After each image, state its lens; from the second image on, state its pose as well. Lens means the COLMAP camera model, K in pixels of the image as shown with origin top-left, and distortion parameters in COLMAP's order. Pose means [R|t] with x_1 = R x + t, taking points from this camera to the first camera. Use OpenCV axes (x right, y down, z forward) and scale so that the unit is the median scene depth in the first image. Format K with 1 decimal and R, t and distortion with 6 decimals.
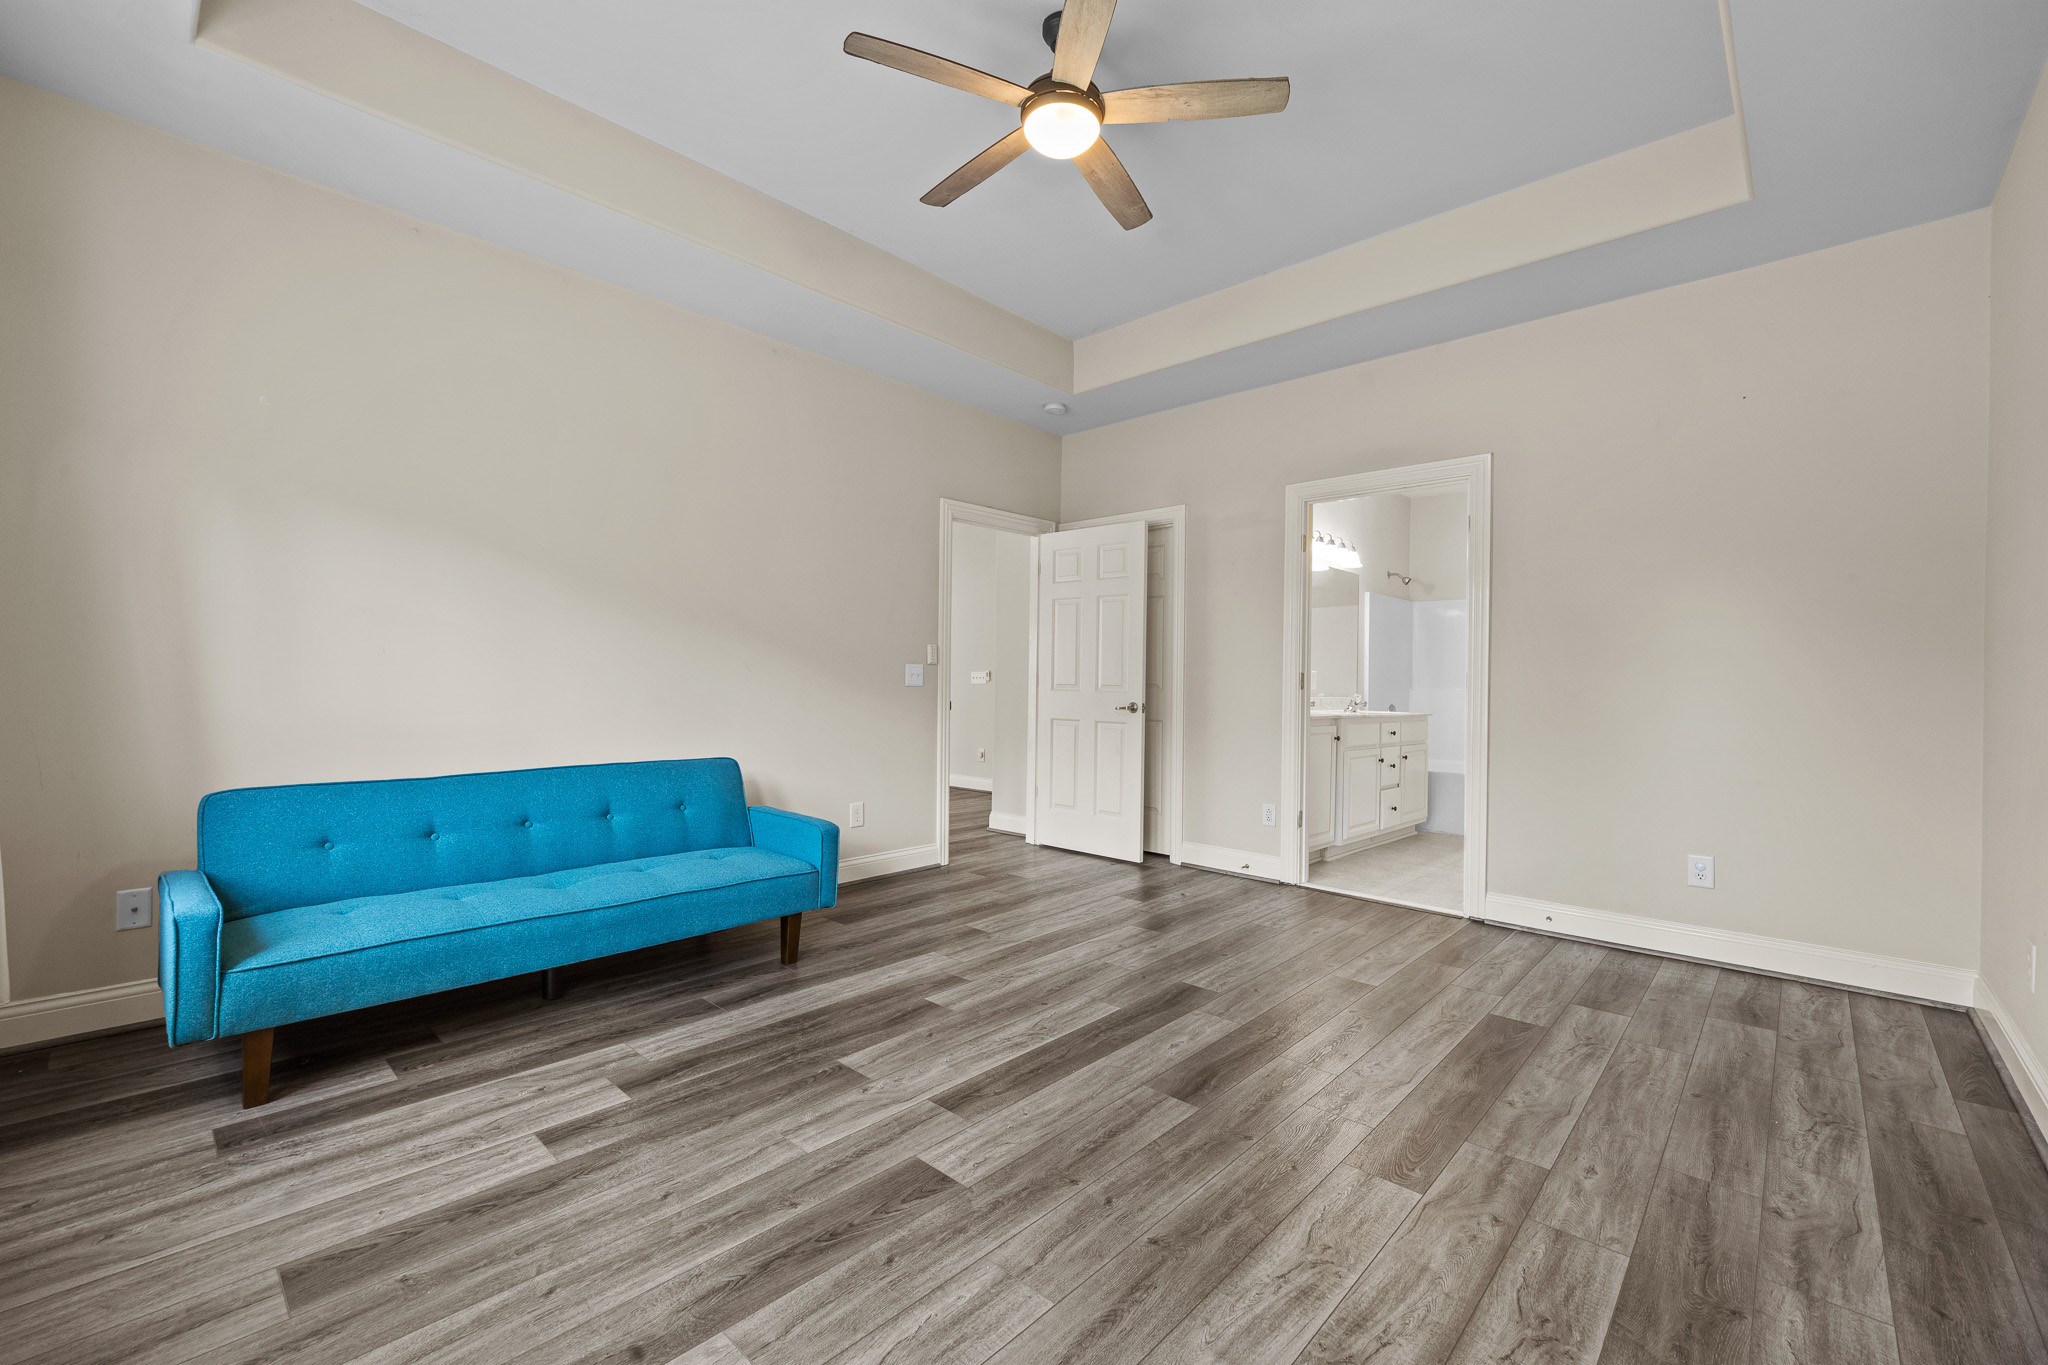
lens RADIAL K [[836.3, 0, 1016.1], [0, 836.3, 676.4], [0, 0, 1]] dist [0.001622, 0.000359]
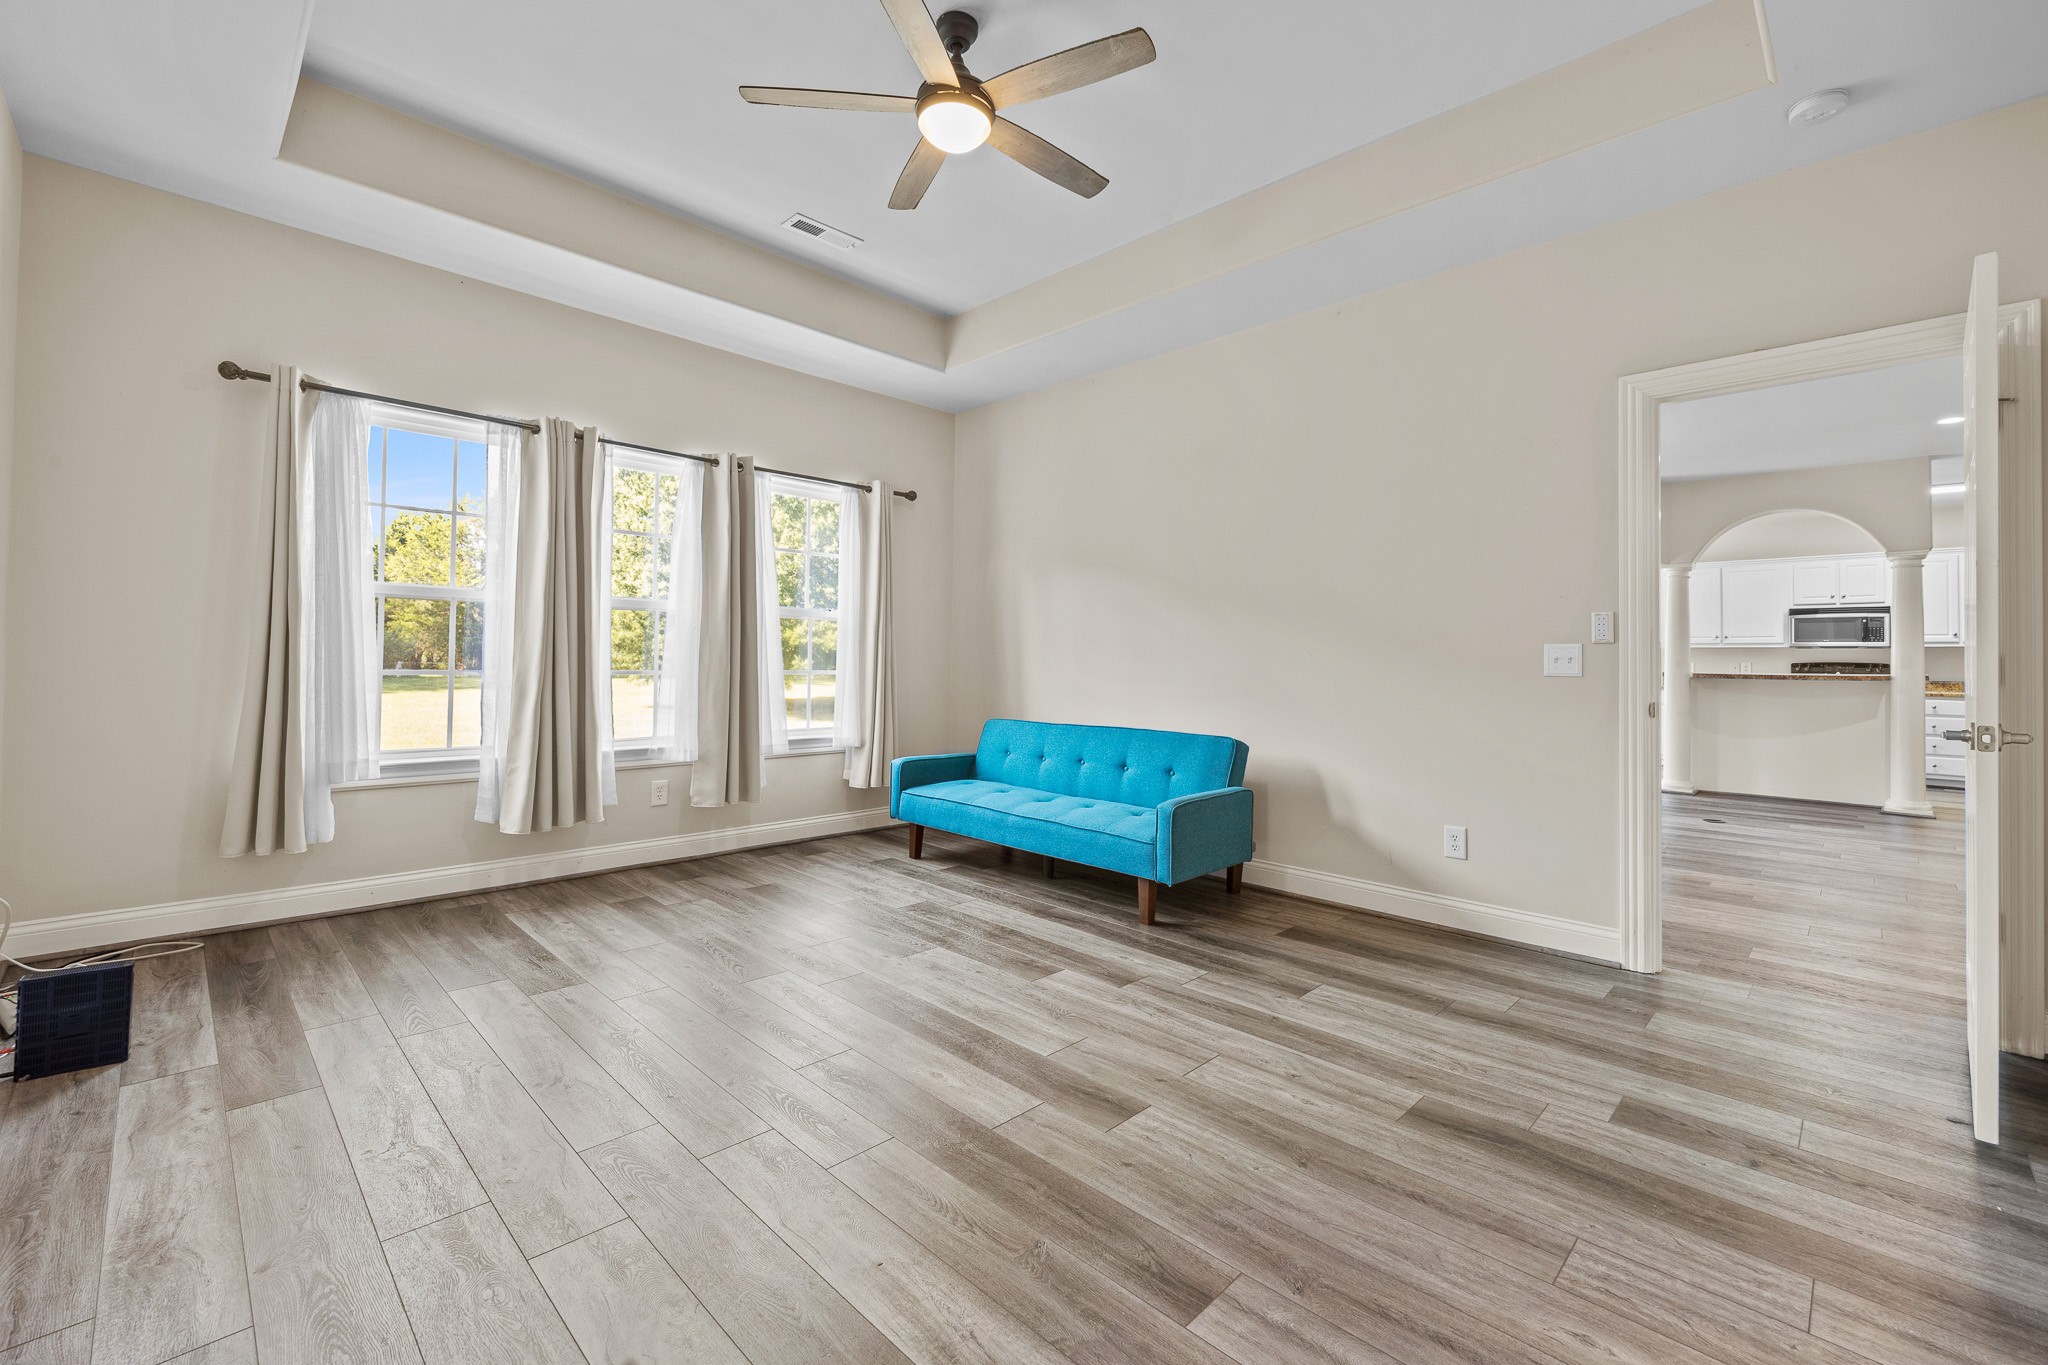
lens RADIAL K [[836.3, 0, 1016.1], [0, 836.3, 676.4], [0, 0, 1]] dist [0.001622, 0.000359]
pose [[-0.028973, 0.001413, -0.999579, 0.936777], [-0.010162, 0.999947, 0.001708, 0.025592], [0.999529, 0.010207, -0.028957, 0.986496]]
